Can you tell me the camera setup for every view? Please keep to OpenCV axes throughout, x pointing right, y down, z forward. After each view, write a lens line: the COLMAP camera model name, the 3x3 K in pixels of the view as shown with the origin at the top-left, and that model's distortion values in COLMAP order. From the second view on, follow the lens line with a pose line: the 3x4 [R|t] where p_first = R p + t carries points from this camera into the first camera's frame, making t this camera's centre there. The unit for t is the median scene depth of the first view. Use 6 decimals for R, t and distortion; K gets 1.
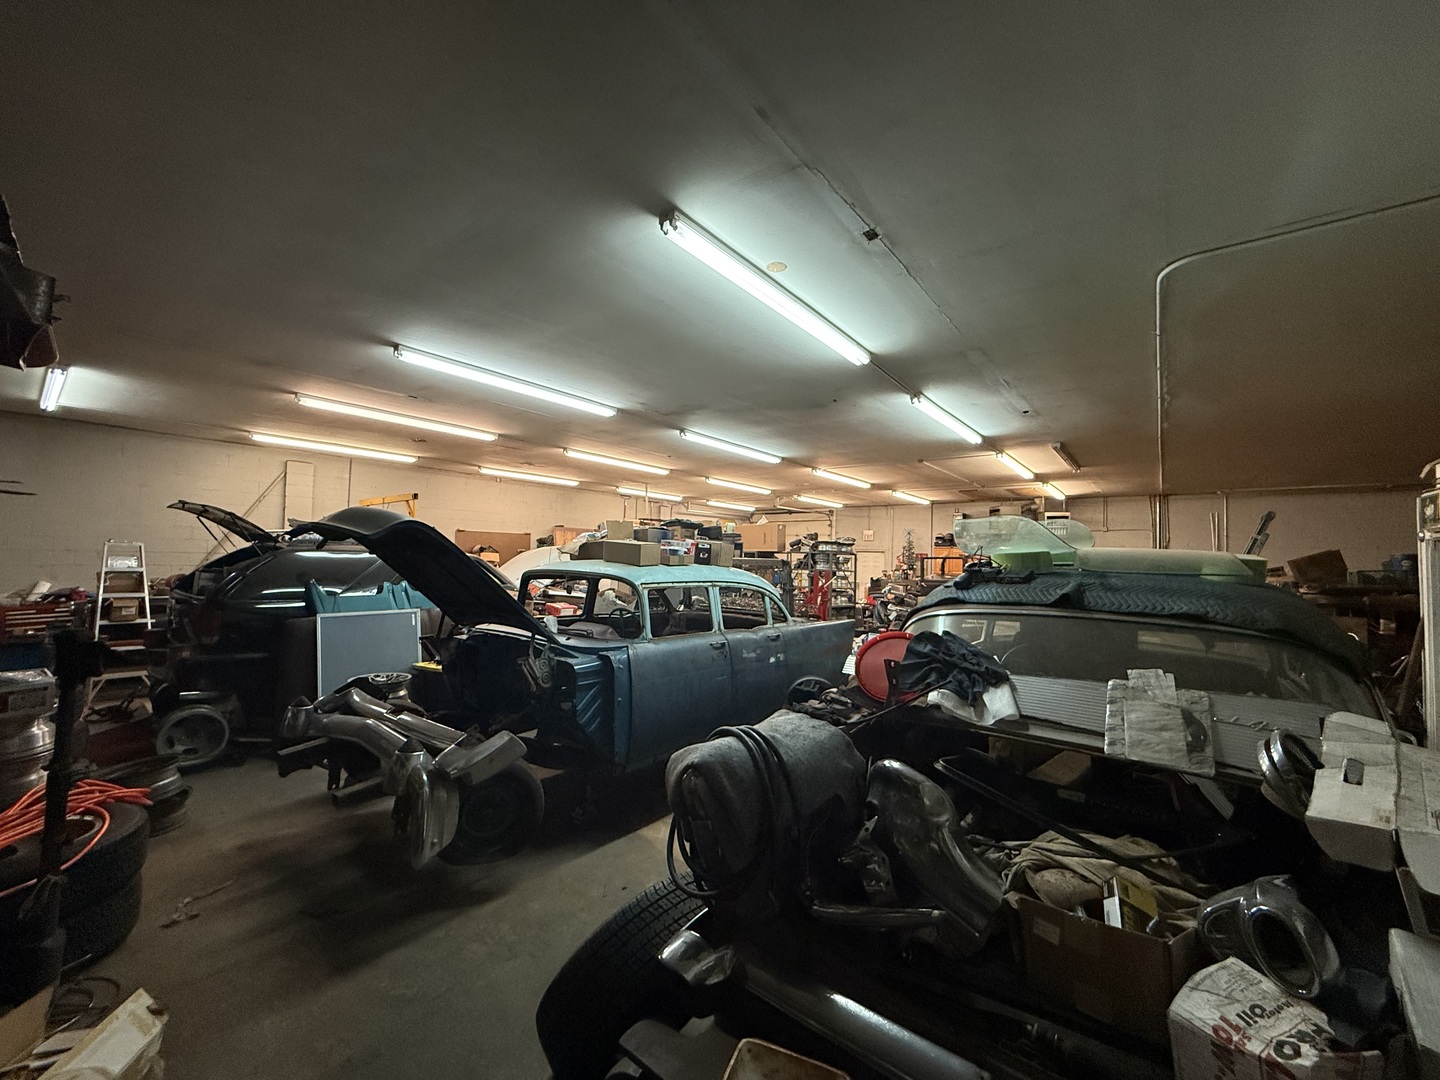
lens RADIAL K [[571.5, 0, 717.6], [0, 571.5, 539.3], [0, 0, 1]] dist [-0.000780, 0.000260]
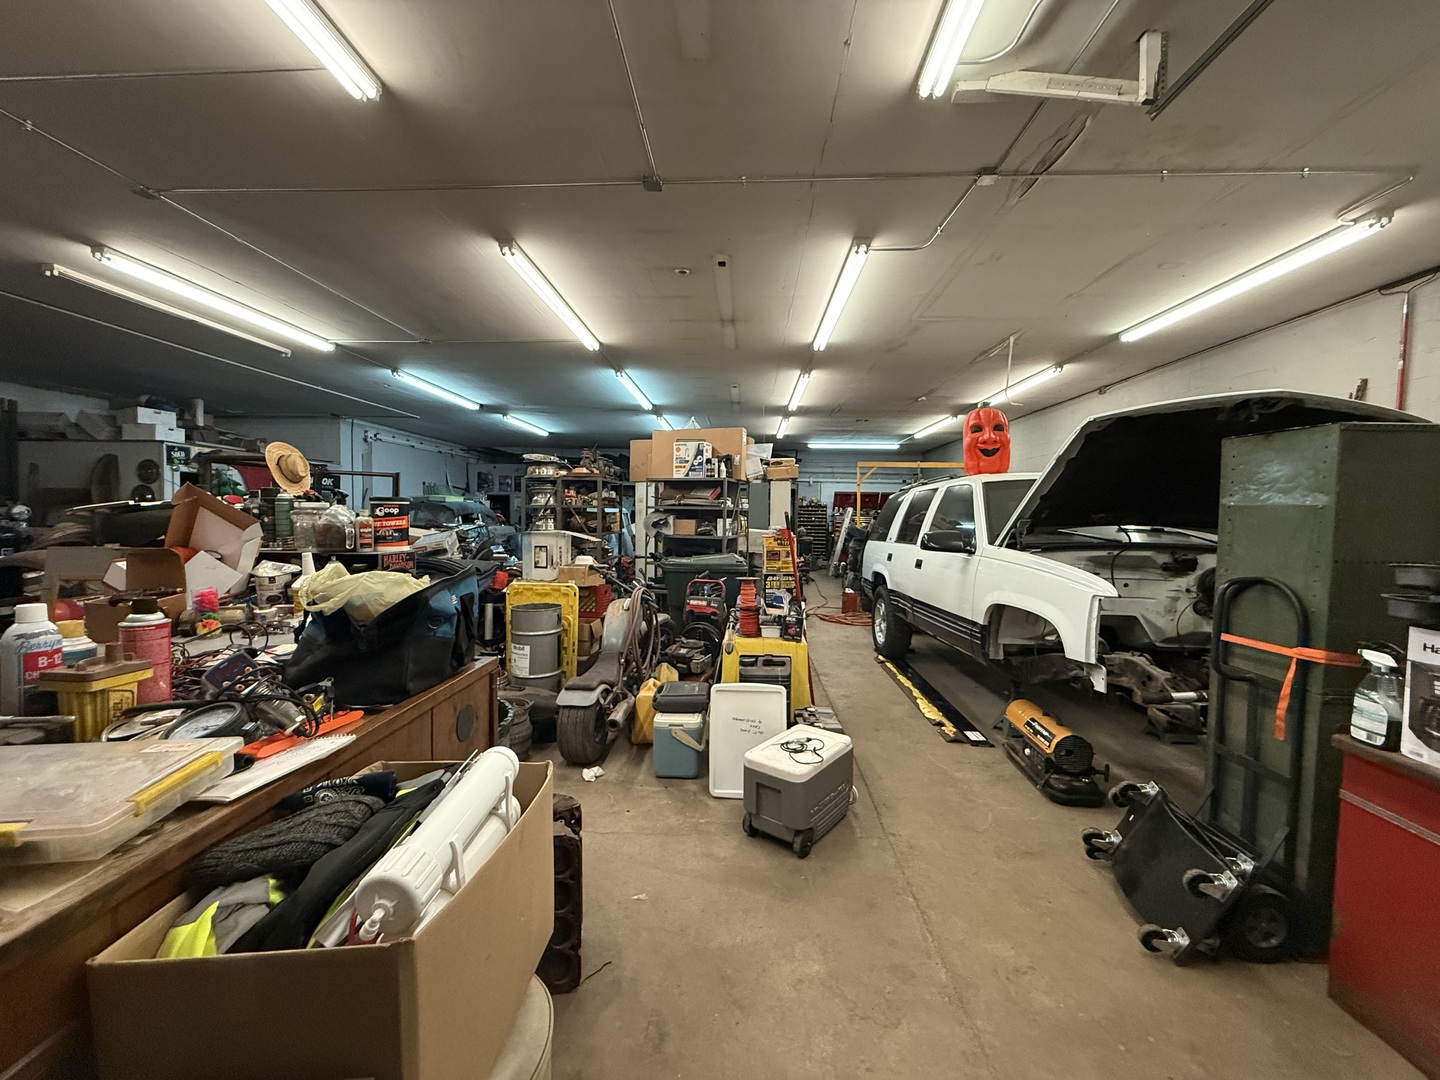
lens RADIAL K [[571.5, 0, 720.5], [0, 571.5, 539.8], [0, 0, 1]] dist [-0.000780, 0.000260]
pose [[0.811017, -0.042080, 0.583507, -0.229710], [-0.016377, 0.995386, 0.094545, 0.005362], [-0.584793, -0.086233, 0.806586, -0.221915]]
